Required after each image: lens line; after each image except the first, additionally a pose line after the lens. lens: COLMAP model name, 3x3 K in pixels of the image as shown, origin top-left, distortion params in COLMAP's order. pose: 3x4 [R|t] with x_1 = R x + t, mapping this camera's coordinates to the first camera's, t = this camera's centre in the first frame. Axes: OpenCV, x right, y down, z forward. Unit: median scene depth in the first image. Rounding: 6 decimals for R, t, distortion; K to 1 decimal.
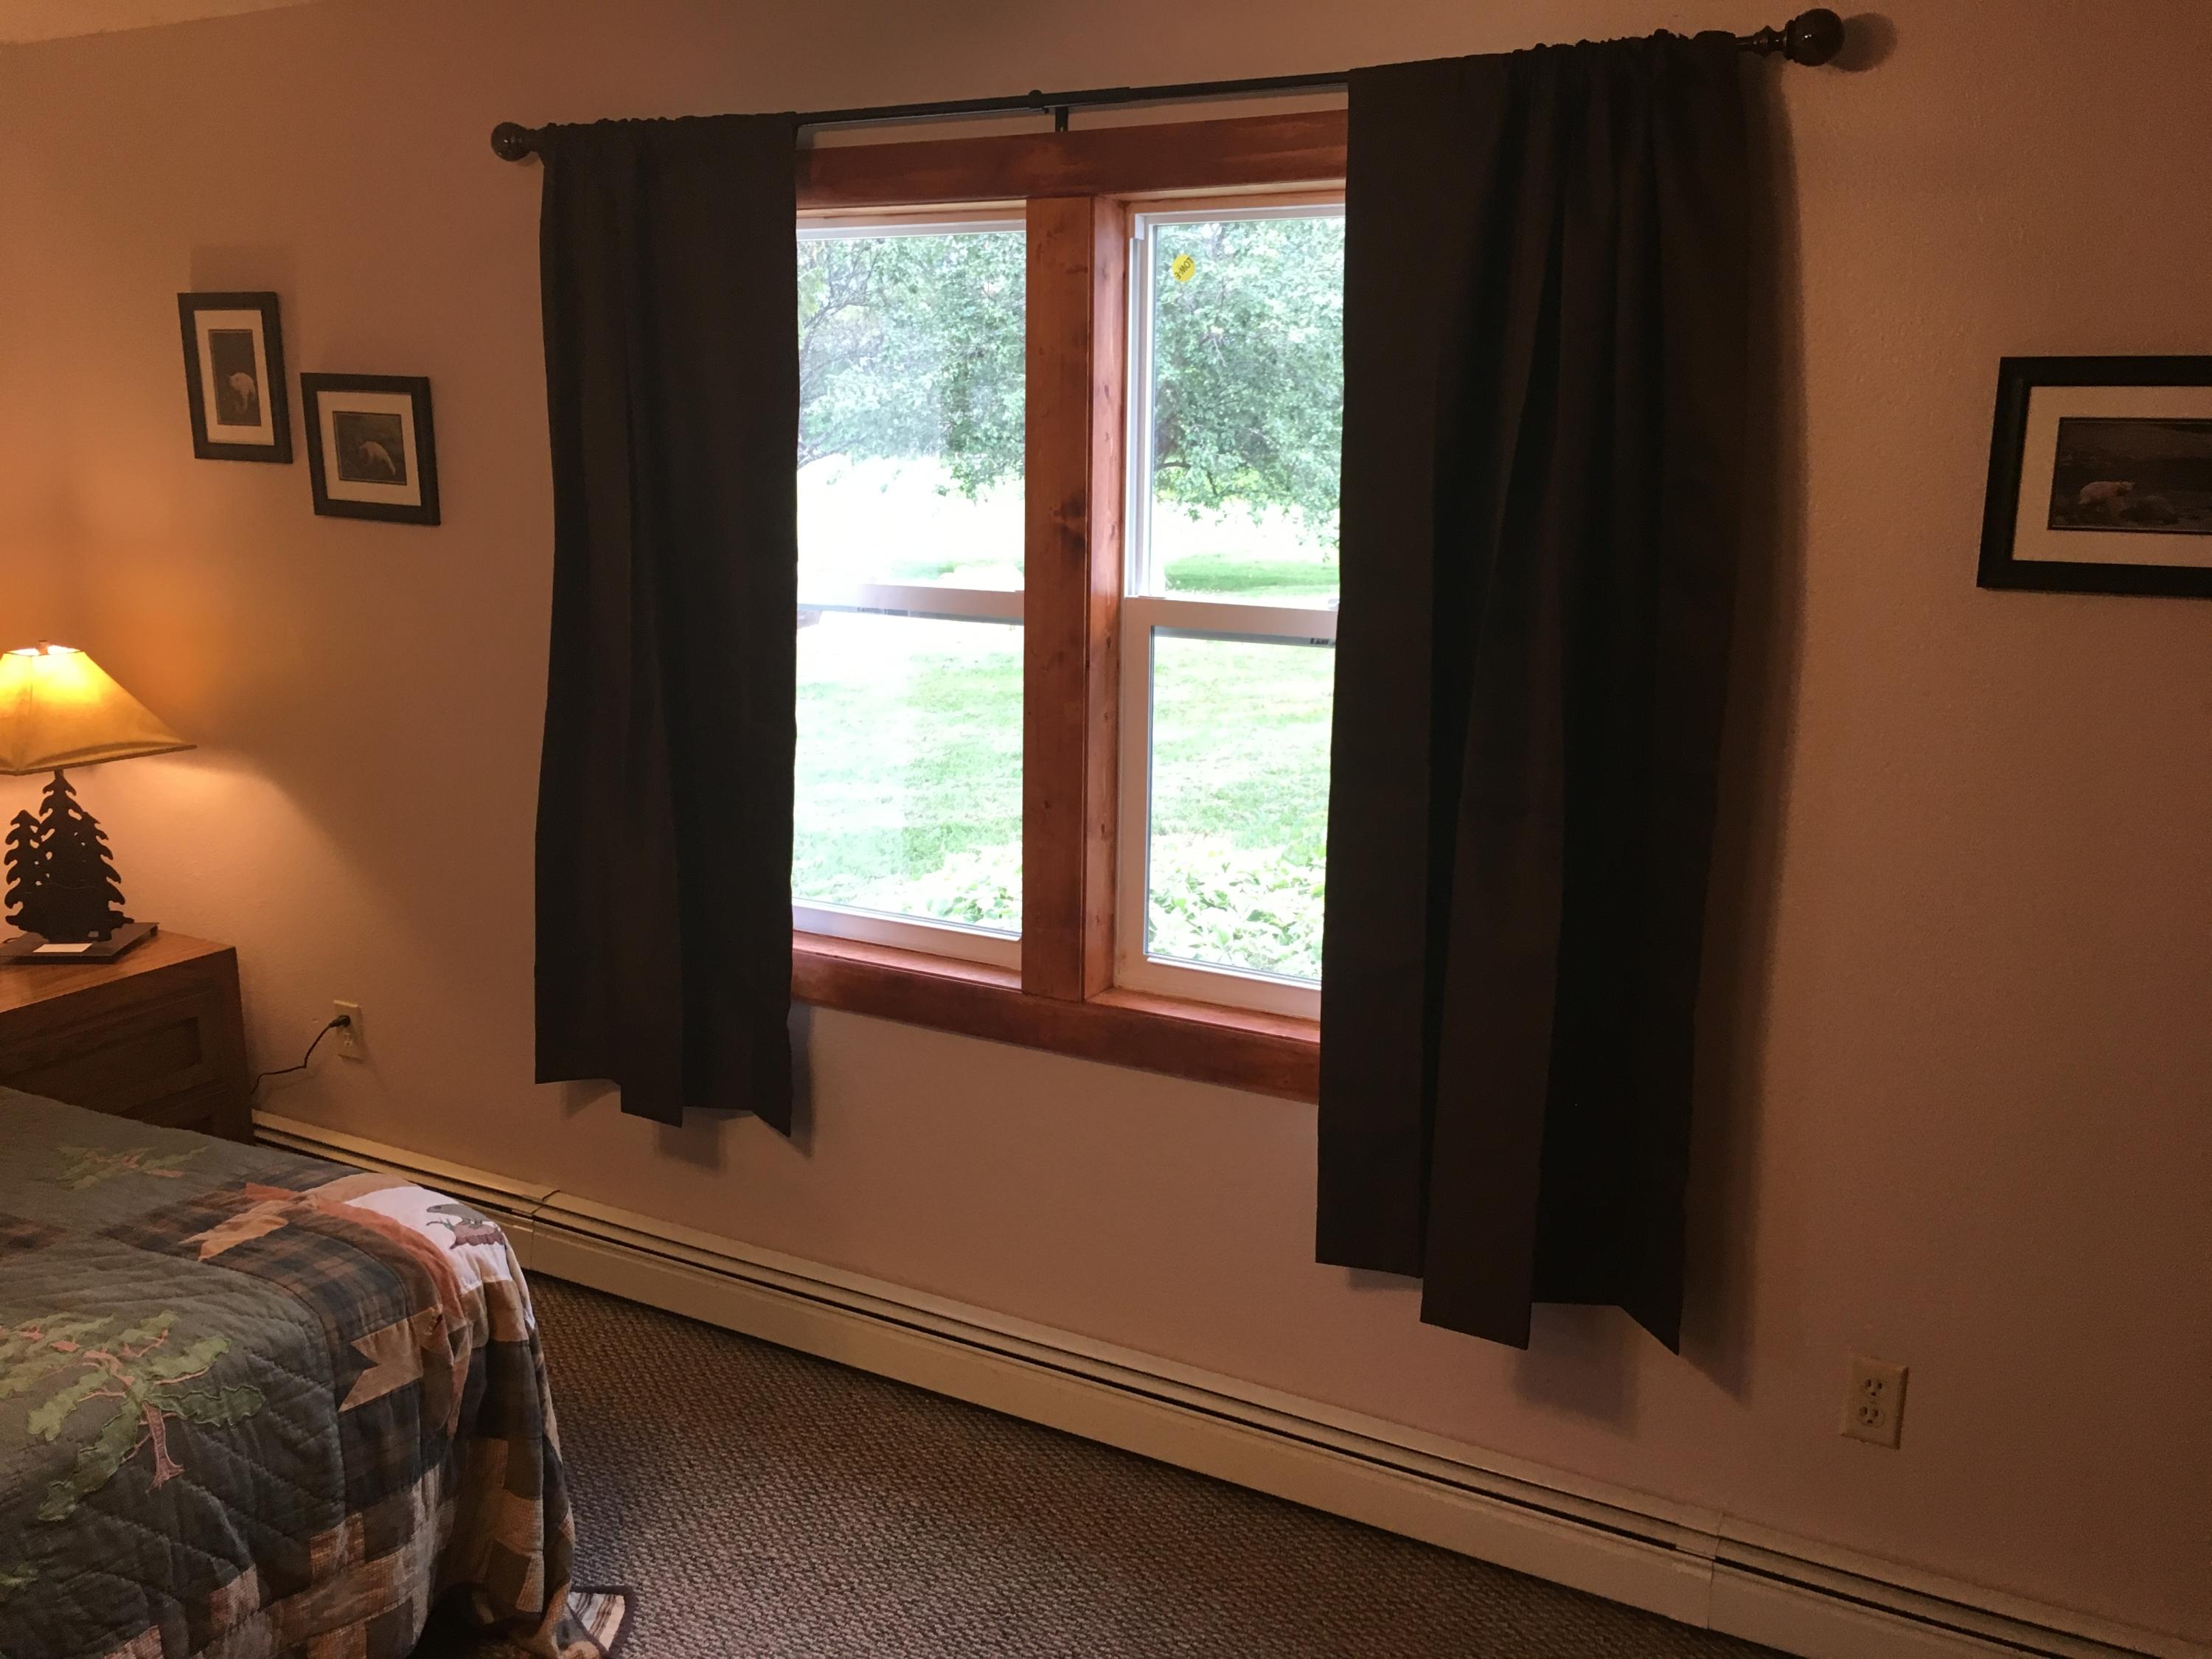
lens RADIAL K [[1893.6, 0, 1102.0], [0, 1893.6, 824.6], [0, 0, 1]] dist [0.076268, -0.109963]
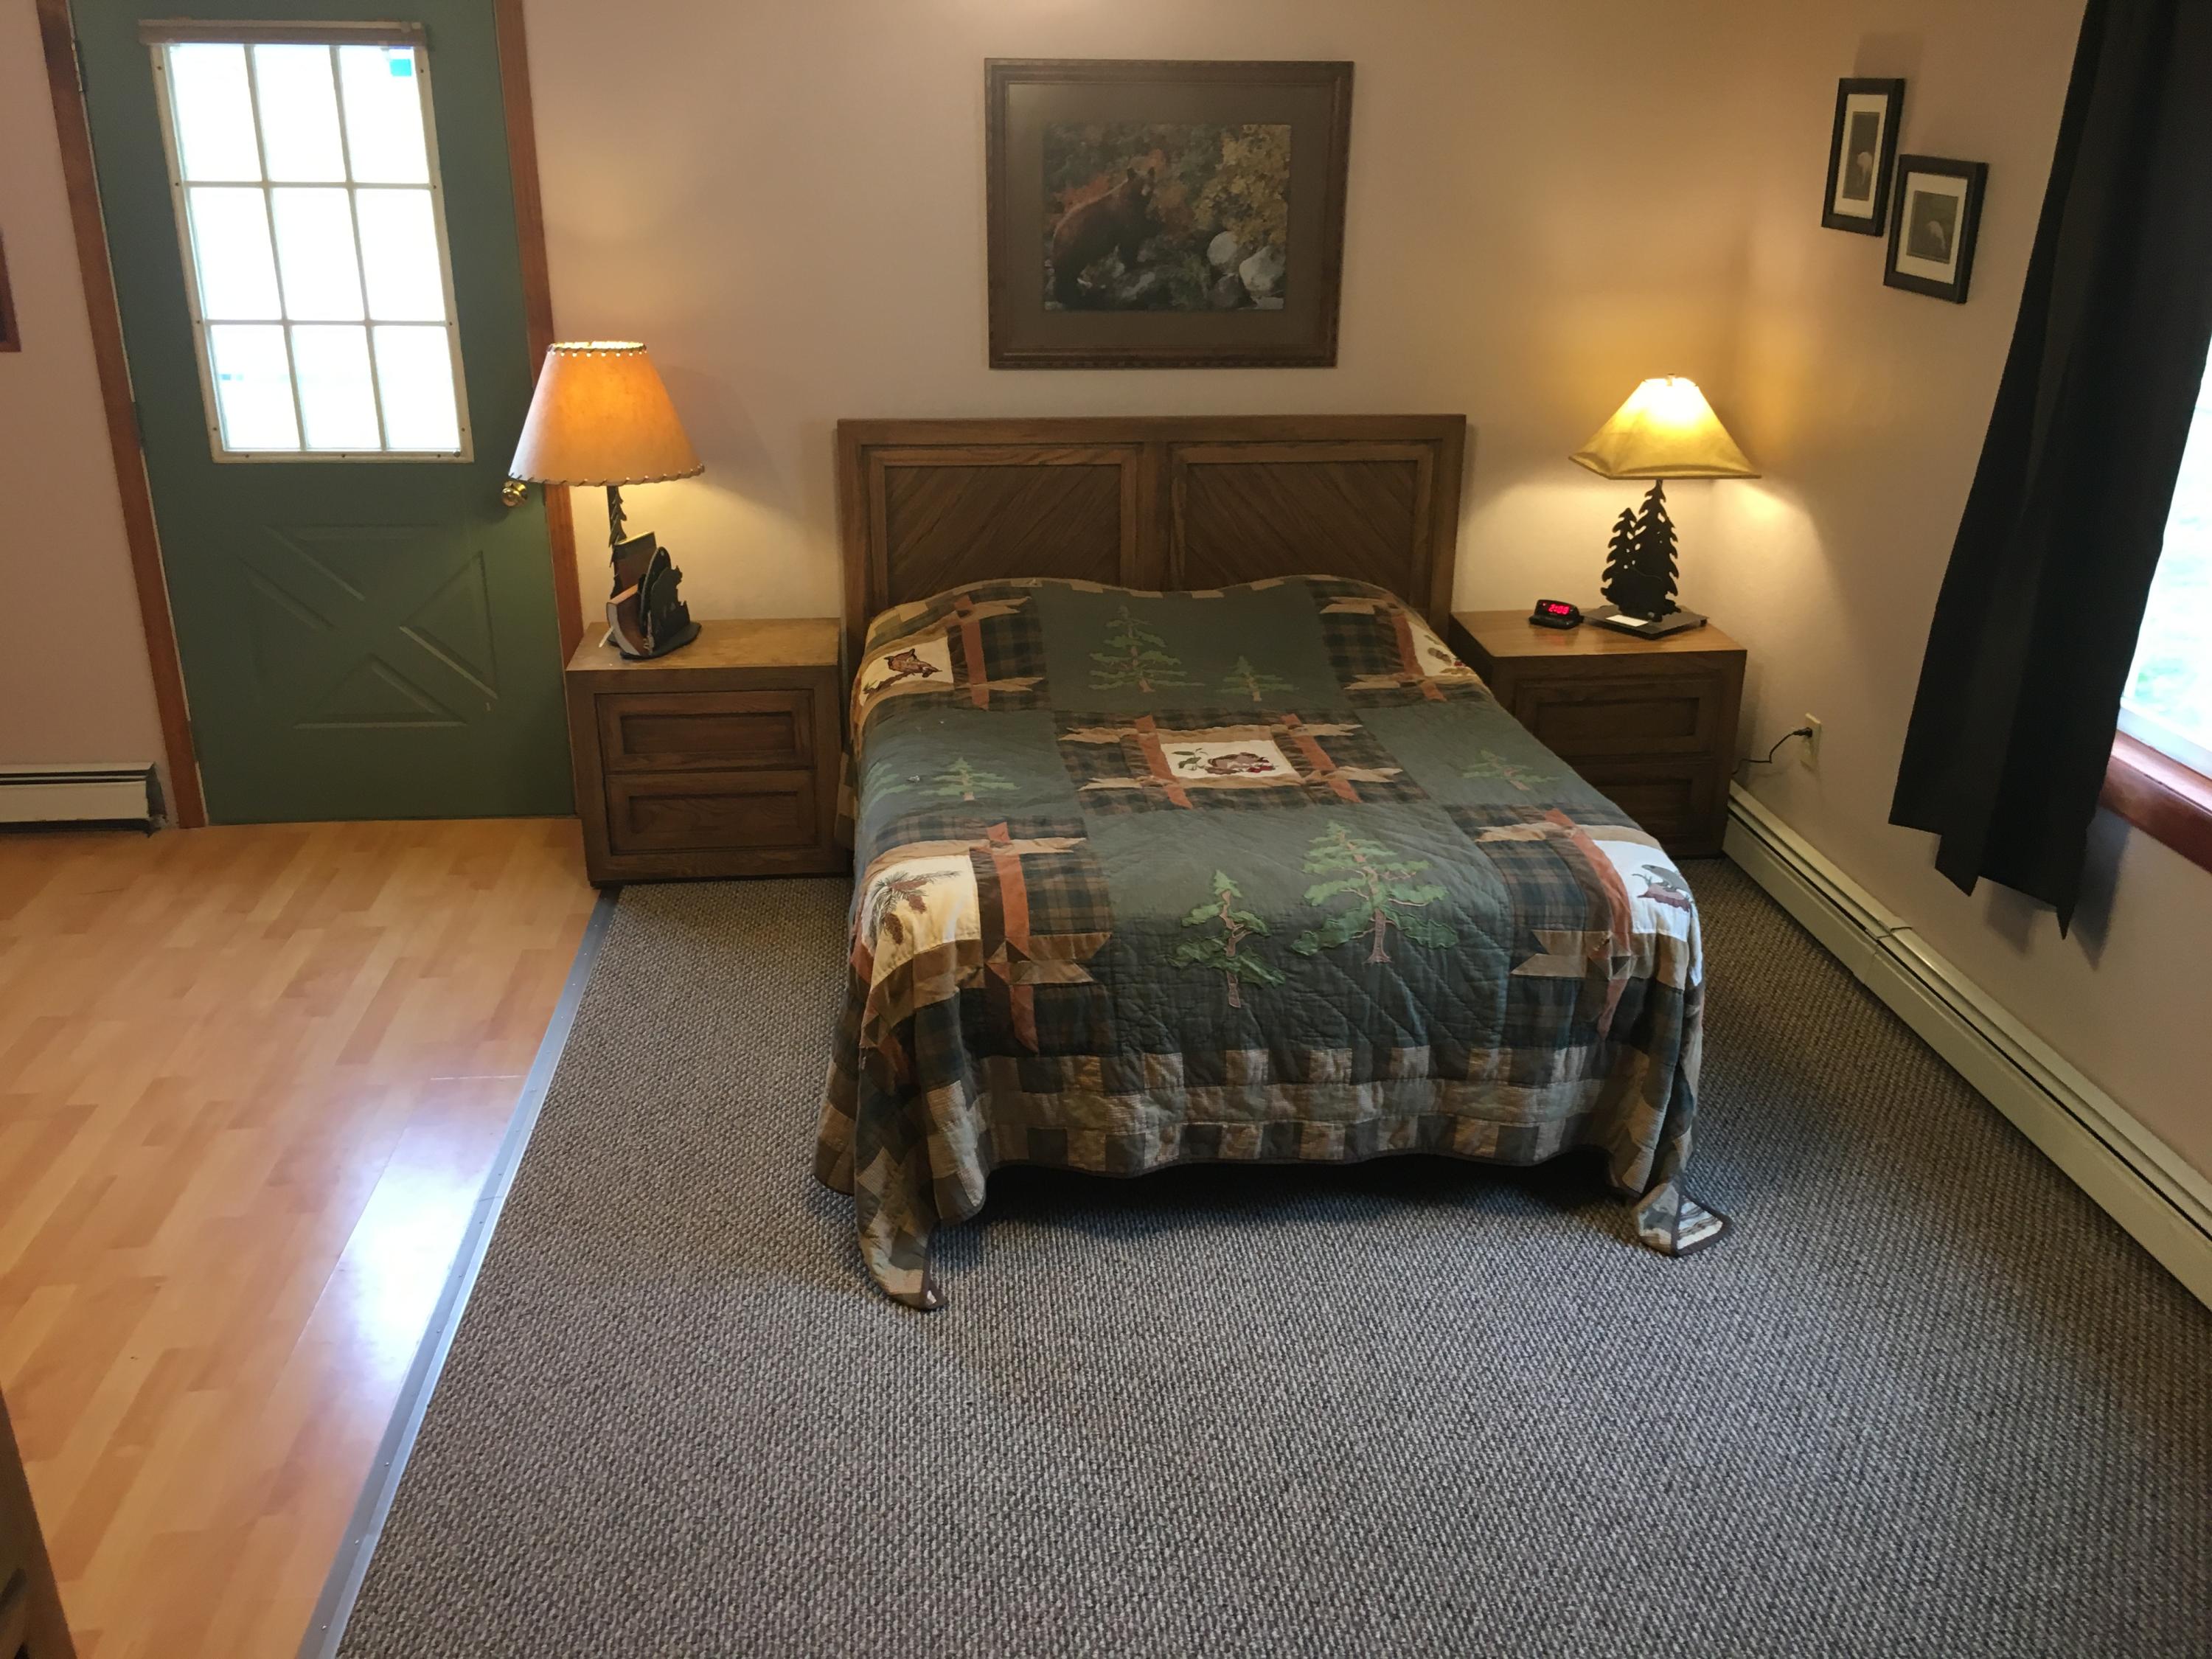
lens RADIAL K [[1893.6, 0, 1102.0], [0, 1893.6, 824.6], [0, 0, 1]] dist [0.076268, -0.109963]
pose [[0.559602, 0.290645, -0.776126, 0.427490], [-0.176500, 0.956800, 0.231044, -0.055014], [0.809749, 0.007694, 0.586726, -0.038867]]
